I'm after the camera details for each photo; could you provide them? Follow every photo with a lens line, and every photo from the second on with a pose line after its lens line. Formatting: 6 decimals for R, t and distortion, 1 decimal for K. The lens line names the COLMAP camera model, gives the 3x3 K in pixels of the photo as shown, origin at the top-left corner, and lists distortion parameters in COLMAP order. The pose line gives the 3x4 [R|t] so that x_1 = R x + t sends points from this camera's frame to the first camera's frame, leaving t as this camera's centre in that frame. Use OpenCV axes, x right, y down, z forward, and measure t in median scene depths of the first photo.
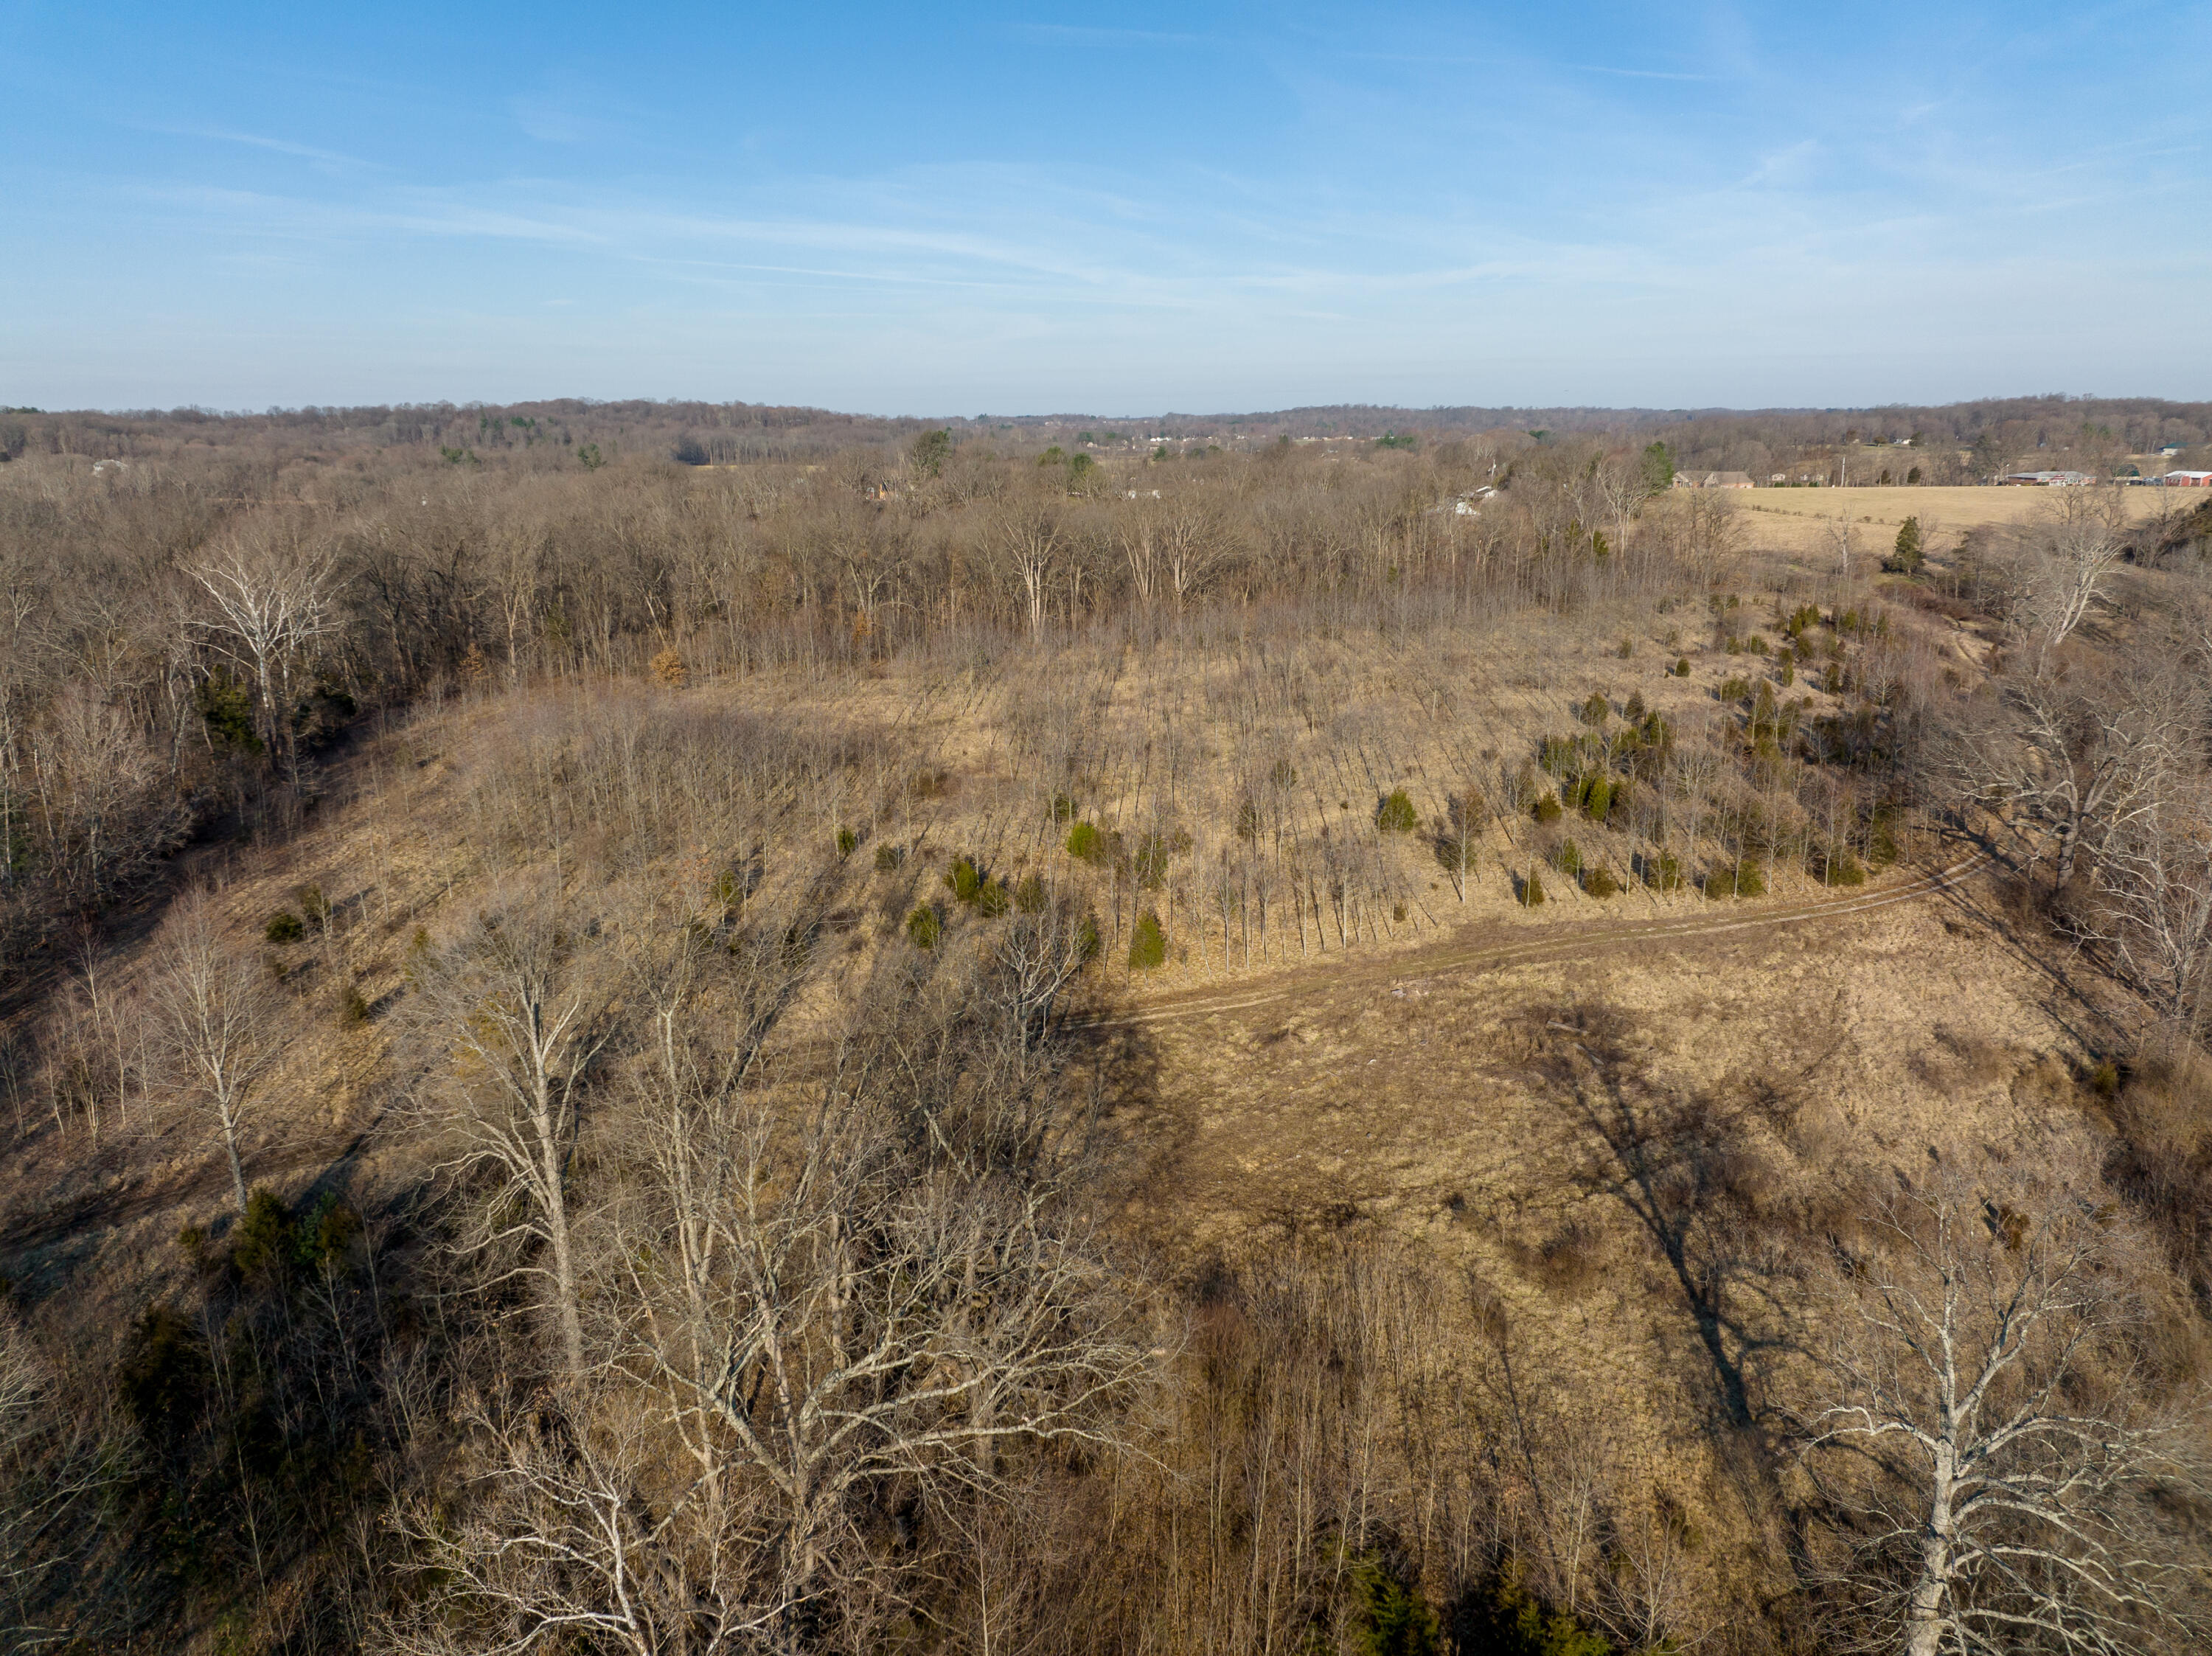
lens RADIAL K [[1585.5, 0, 1116.2], [0, 1585.5, 831.2], [0, 0, 1]] dist [-0.042336, 0.014548]
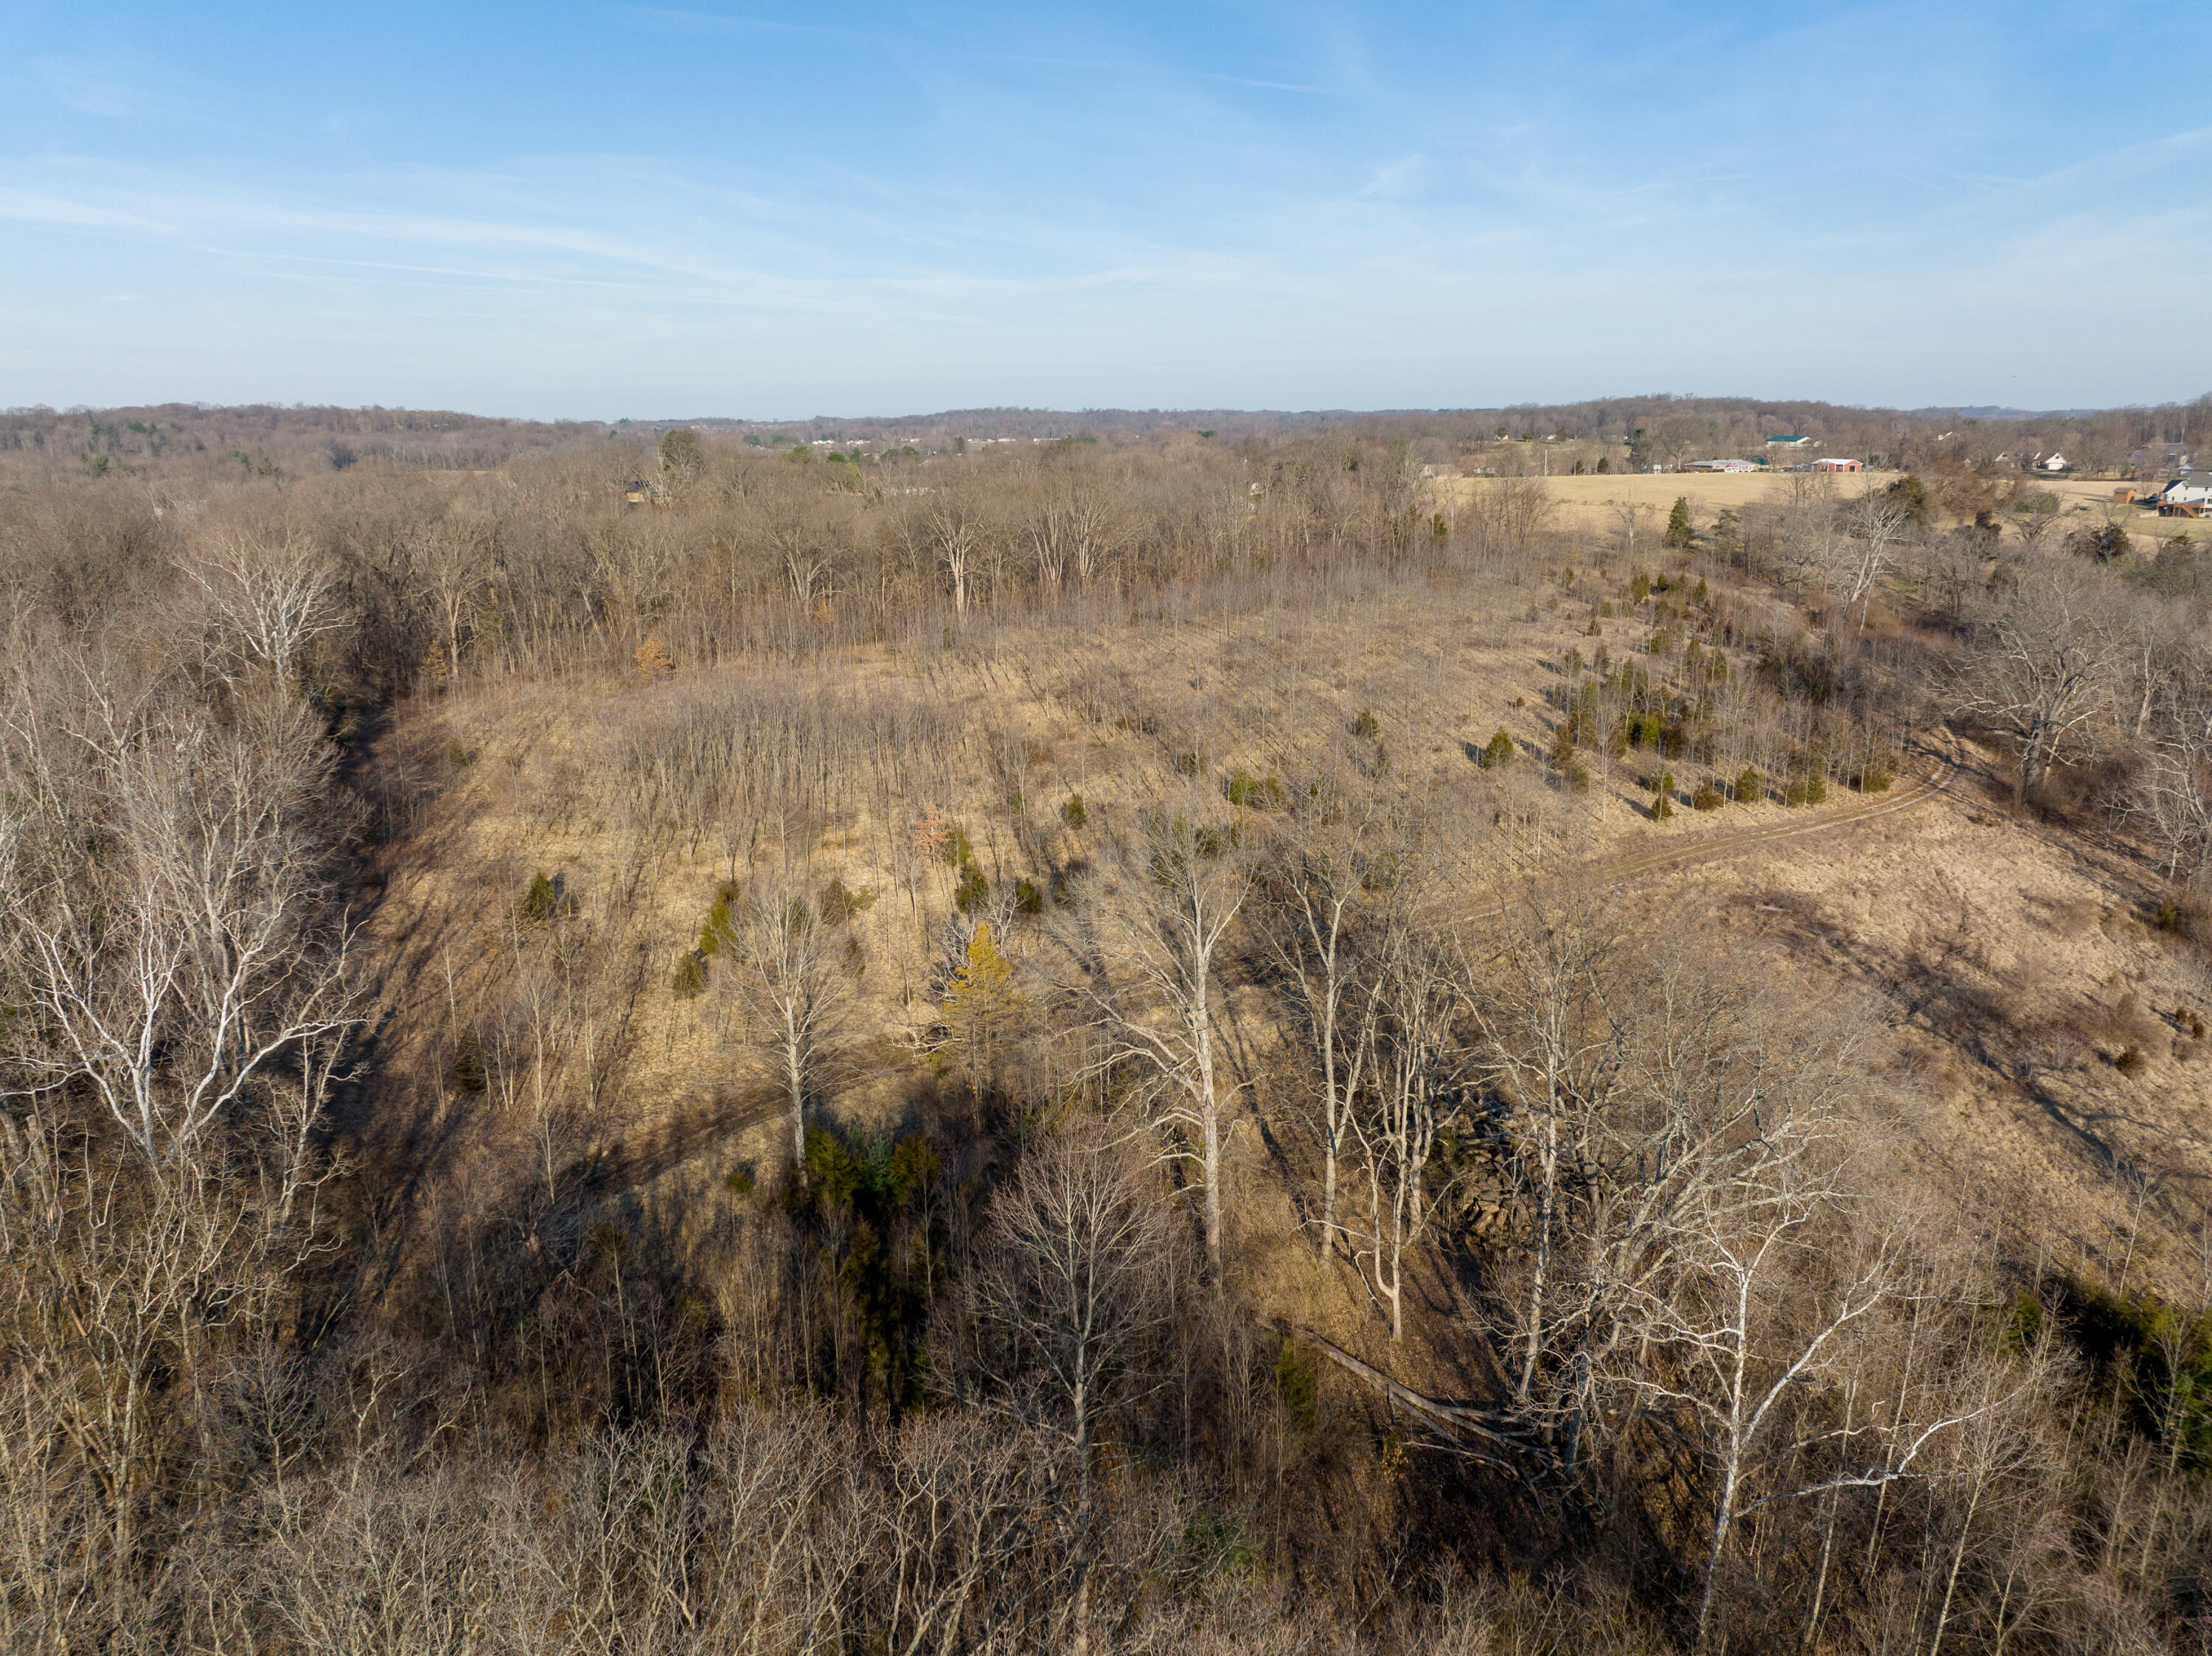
lens RADIAL K [[1585.5, 0, 1101.1], [0, 1585.5, 839.9], [0, 0, 1]] dist [-0.042336, 0.014548]
pose [[0.974707, -0.058380, 0.215725, -0.415893], [0.057858, 0.998287, 0.008737, 0.029903], [-0.215866, 0.003965, 0.976415, -0.041974]]
